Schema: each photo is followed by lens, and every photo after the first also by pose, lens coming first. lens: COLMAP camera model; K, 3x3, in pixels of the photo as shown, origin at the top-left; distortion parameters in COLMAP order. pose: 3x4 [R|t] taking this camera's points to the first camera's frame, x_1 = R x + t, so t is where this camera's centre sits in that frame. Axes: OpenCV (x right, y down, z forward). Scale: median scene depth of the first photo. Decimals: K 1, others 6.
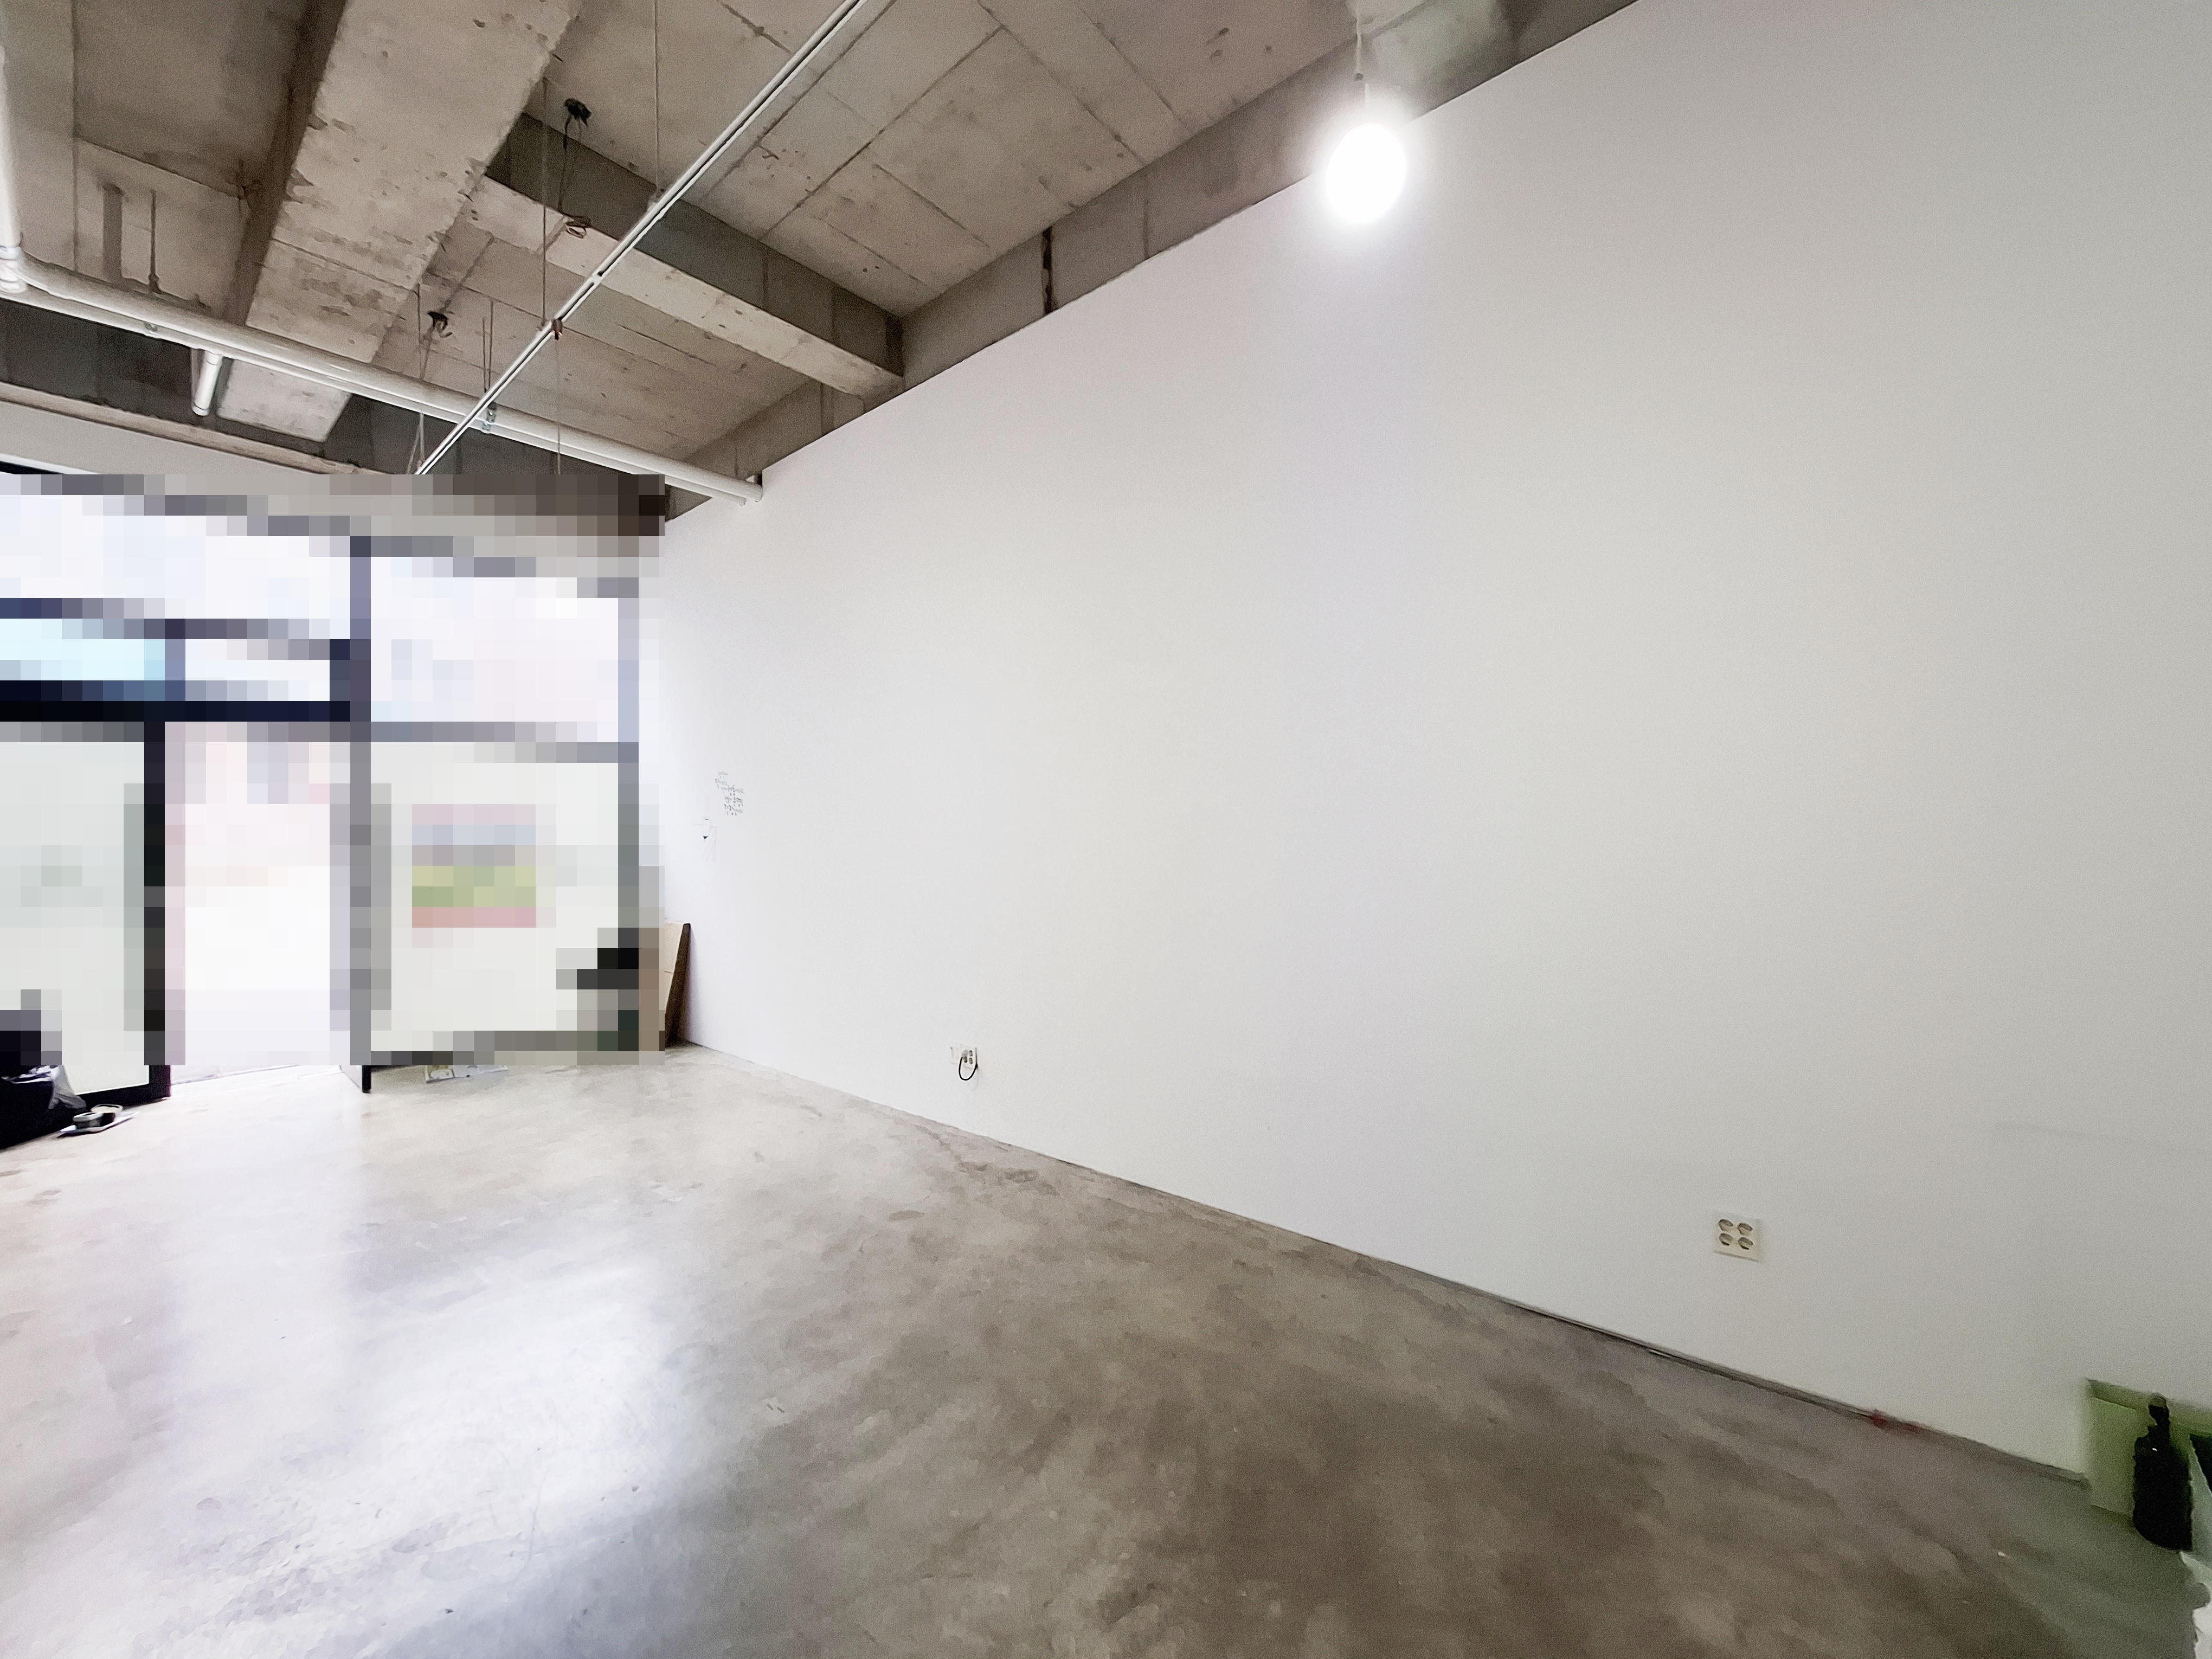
lens RADIAL K [[864.6, 0, 1098.2], [0, 864.6, 835.8], [0, 0, 1]] dist [-0.006136, 0.000066]
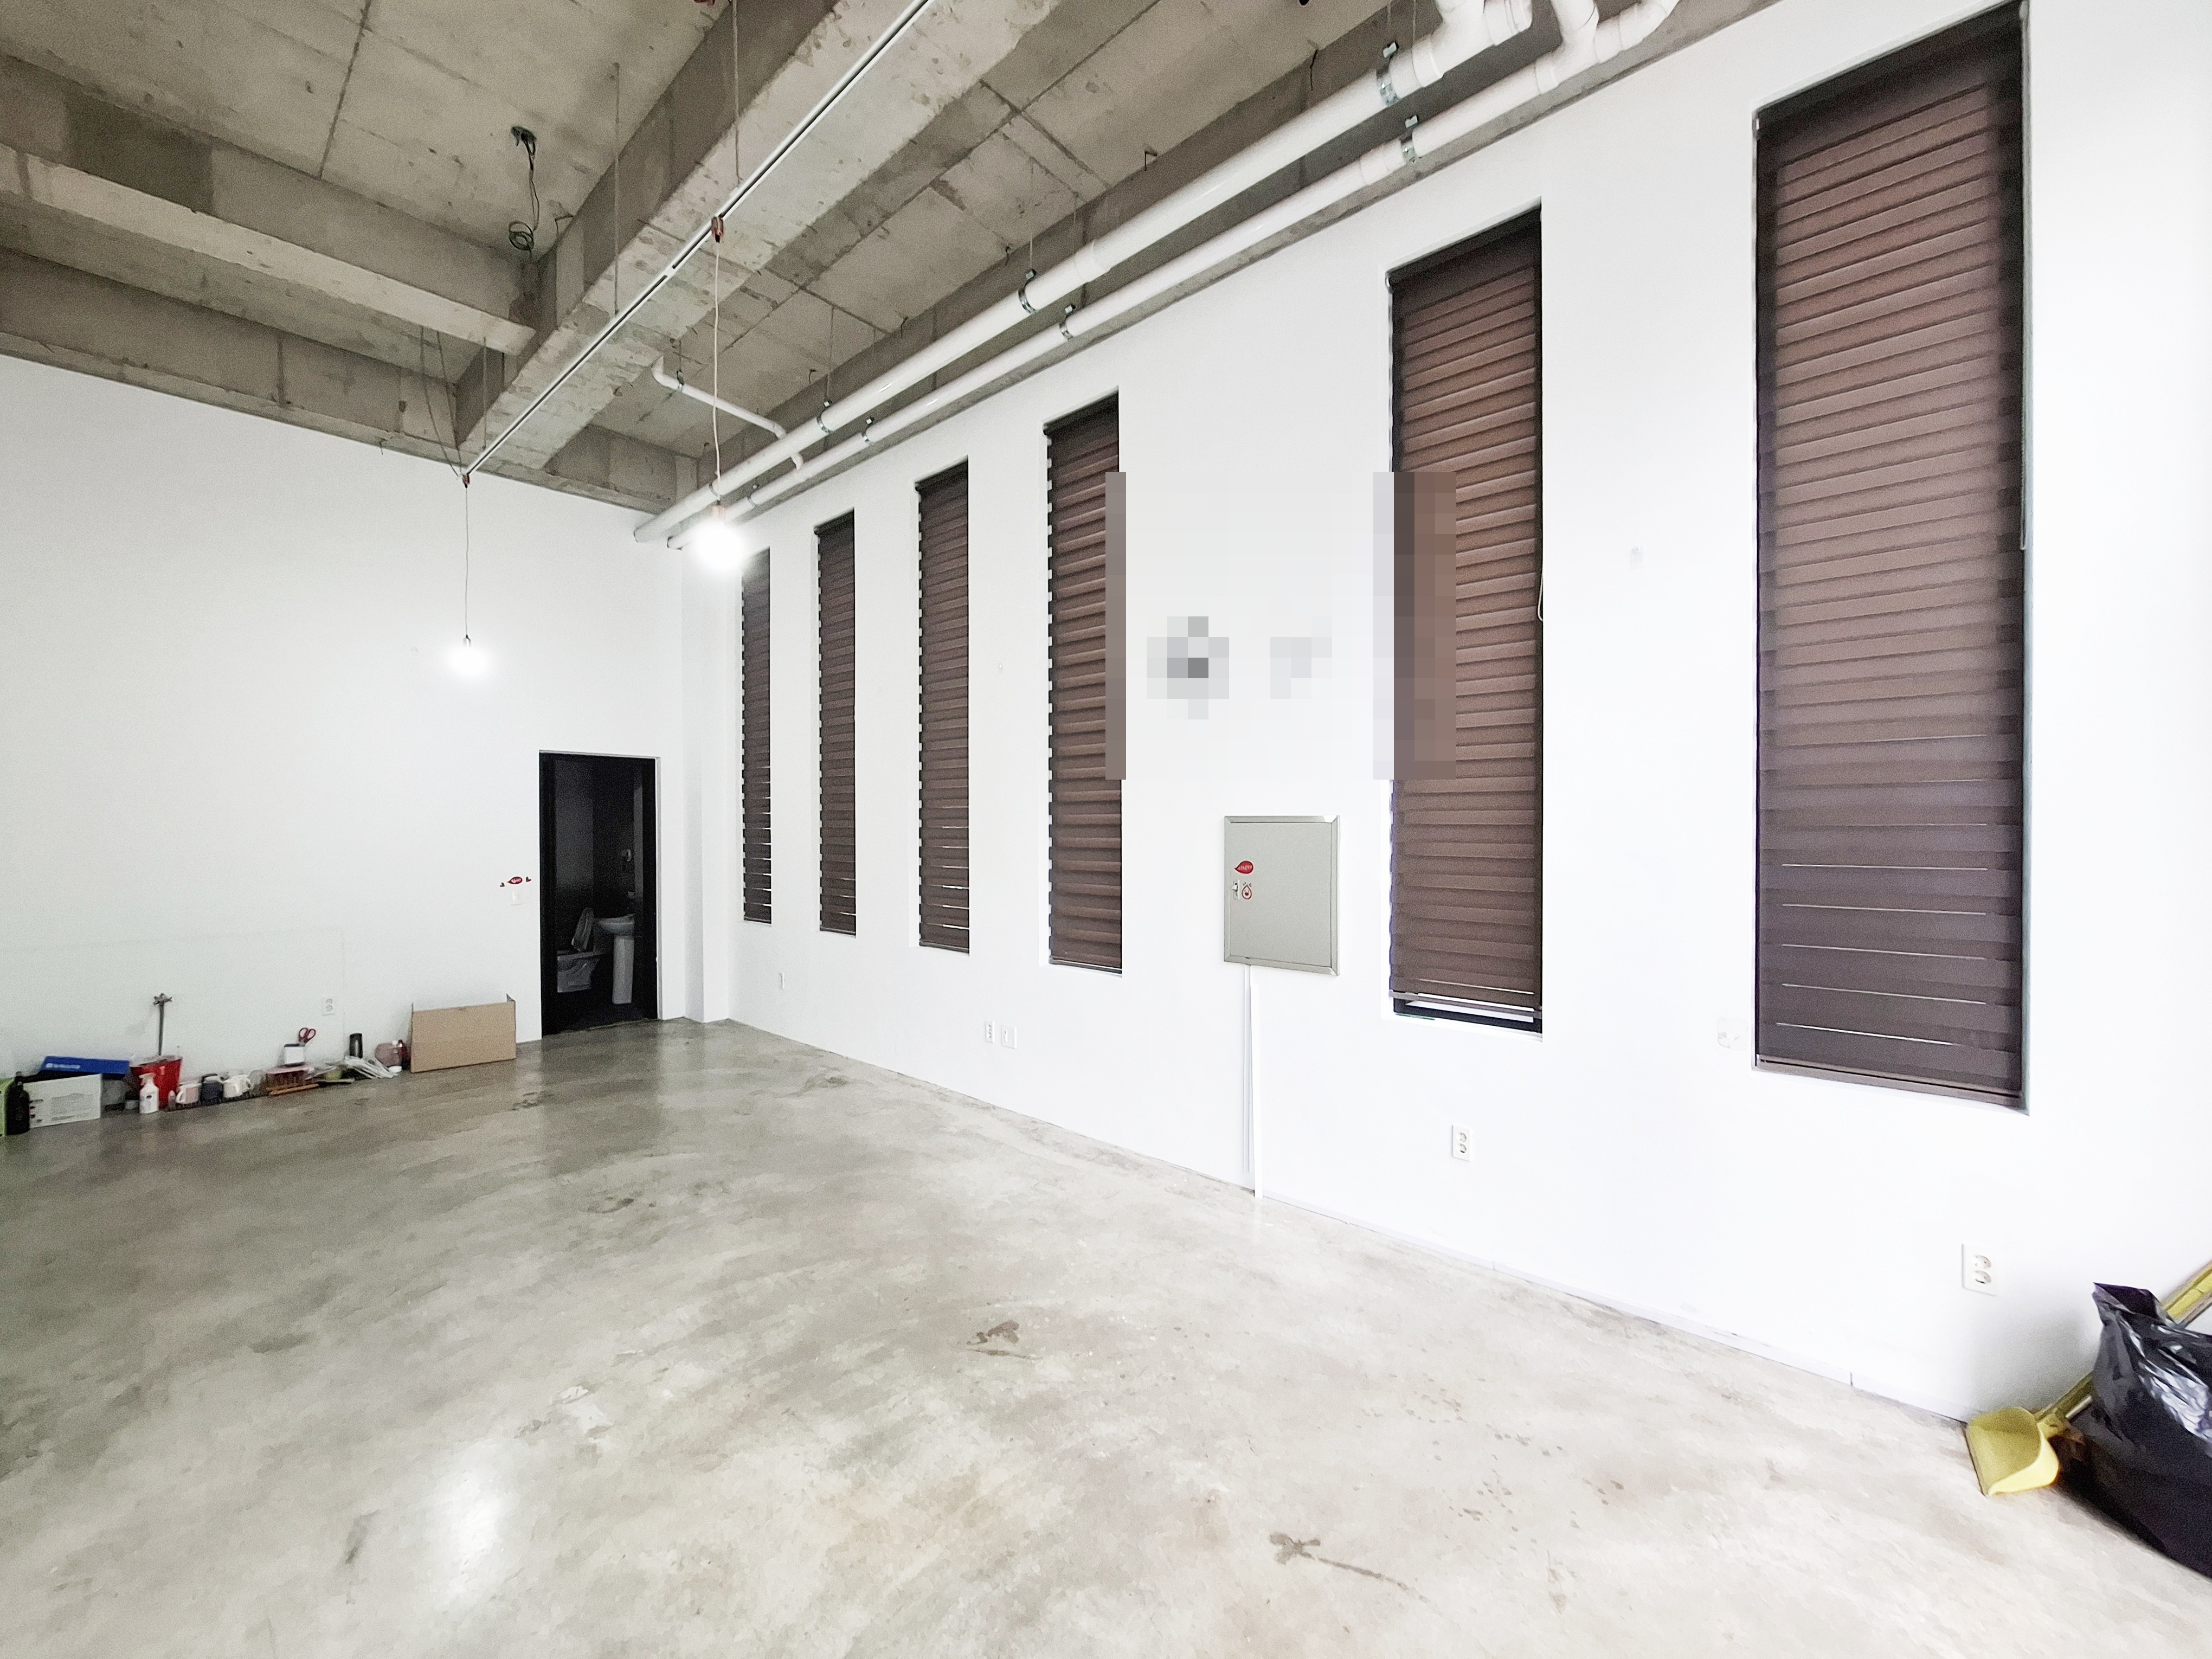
lens RADIAL K [[869.9, 0, 1099.6], [0, 869.9, 835.7], [0, 0, 1]] dist [-0.002111, 0.000380]
pose [[-0.999307, 0.009793, 0.035908, -0.790145], [0.010163, 0.999897, 0.010123, 0.005021], [-0.035805, 0.010481, -0.999304, 1.417528]]
